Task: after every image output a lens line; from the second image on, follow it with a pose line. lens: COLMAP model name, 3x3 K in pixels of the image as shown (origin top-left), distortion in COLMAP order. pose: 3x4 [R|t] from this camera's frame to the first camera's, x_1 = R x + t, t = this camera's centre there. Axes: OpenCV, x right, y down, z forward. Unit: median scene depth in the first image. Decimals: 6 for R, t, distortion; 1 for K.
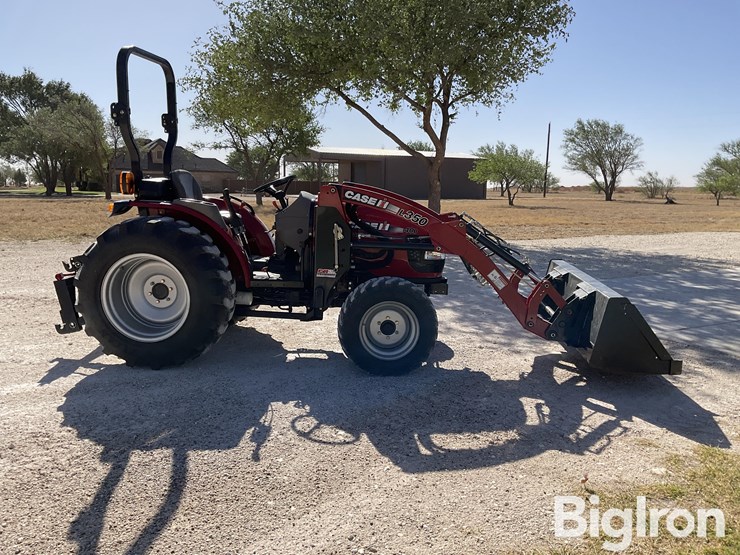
lens RADIAL K [[614.6, 0, 369.4], [0, 614.6, 277.8], [0, 0, 1]] dist [0.055397, -0.105503]
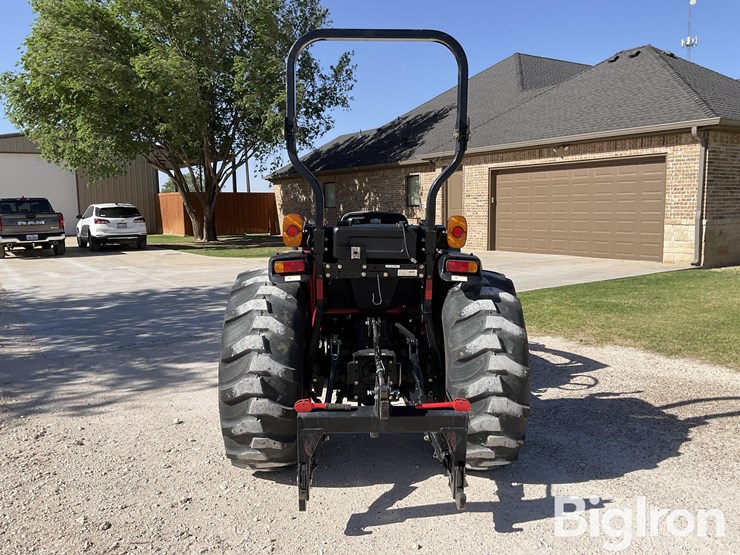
lens RADIAL K [[614.6, 0, 368.6], [0, 614.6, 279.9], [0, 0, 1]] dist [0.055397, -0.105503]
pose [[-0.105100, -0.135033, 0.985251, -0.145990], [0.164512, 0.974727, 0.151140, -0.030195], [-0.980760, 0.177971, -0.080229, 0.157666]]
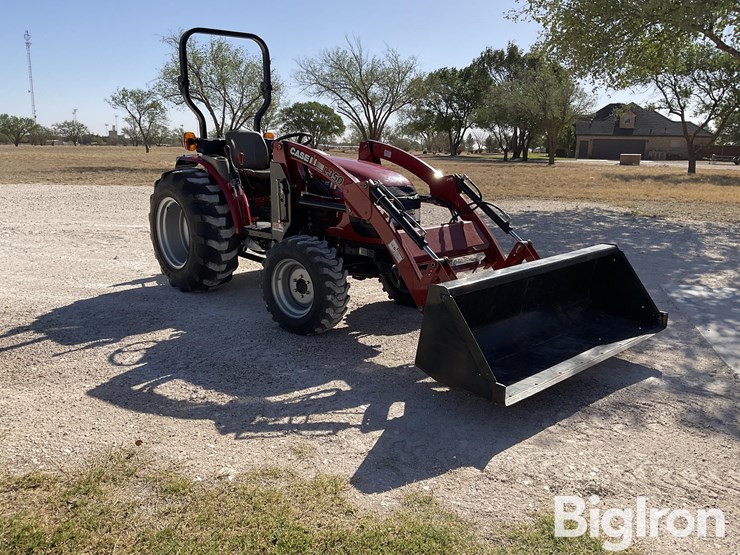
lens RADIAL K [[614.6, 0, 368.4], [0, 614.6, 279.4], [0, 0, 1]] dist [0.055397, -0.105503]
pose [[0.730703, 0.141945, -0.667776, 0.100925], [-0.104894, 0.989875, 0.095632, -0.004761], [0.674589, 0.000167, 0.738193, 0.043851]]
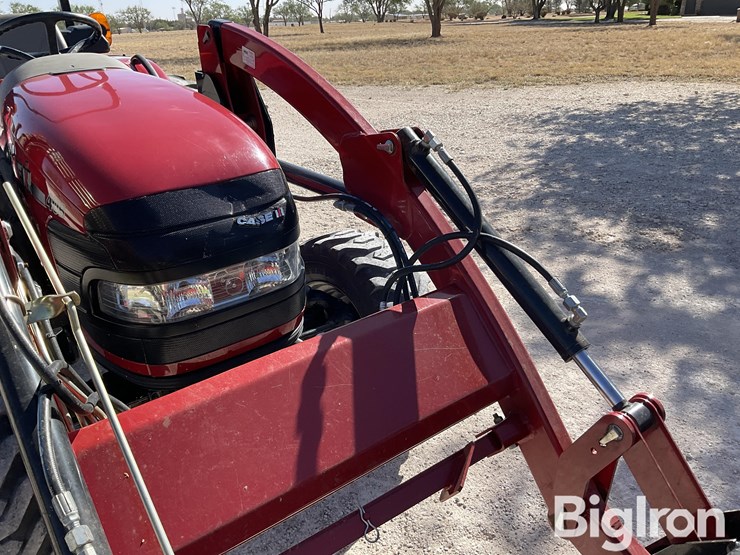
lens RADIAL K [[614.6, 0, 369.8], [0, 614.6, 276.3], [0, 0, 1]] dist [0.055397, -0.105503]
pose [[0.648665, 0.255732, -0.716823, 0.050426], [-0.059979, 0.956105, 0.286821, -0.019371], [0.758707, -0.143057, 0.635530, 0.129675]]
